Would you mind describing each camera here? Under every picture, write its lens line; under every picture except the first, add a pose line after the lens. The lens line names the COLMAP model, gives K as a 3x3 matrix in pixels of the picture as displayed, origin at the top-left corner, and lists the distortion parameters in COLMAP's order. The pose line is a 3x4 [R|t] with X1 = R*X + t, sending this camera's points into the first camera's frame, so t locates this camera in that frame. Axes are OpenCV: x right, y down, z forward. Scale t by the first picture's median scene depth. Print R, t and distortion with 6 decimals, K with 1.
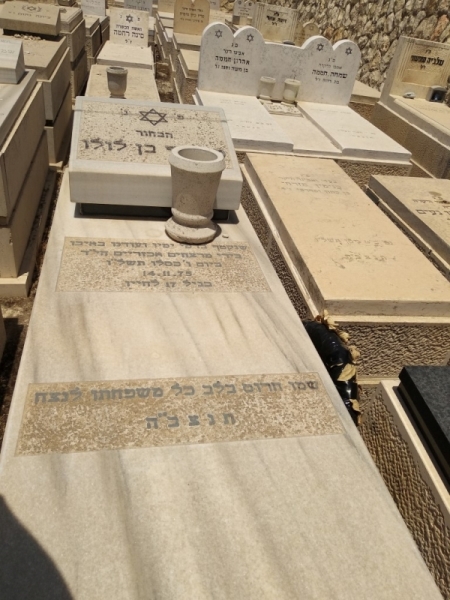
lens RADIAL K [[474.7, 0, 225.0], [0, 474.7, 300.0], [0, 0, 1]] dist [-0.010763, -0.004829]
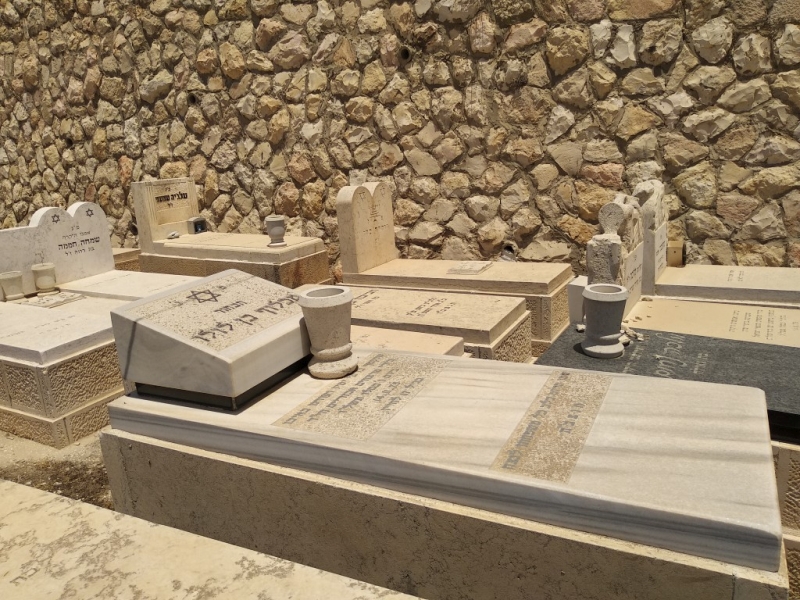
lens RADIAL K [[632.9, 0, 396.9], [0, 632.9, 299.3], [0, 0, 1]] dist [-0.010763, -0.004829]
pose [[0.596204, -0.371250, 0.711838, -0.258098], [0.571320, 0.819122, -0.051310, -0.035016], [-0.564034, 0.437278, 0.700467, -0.016919]]
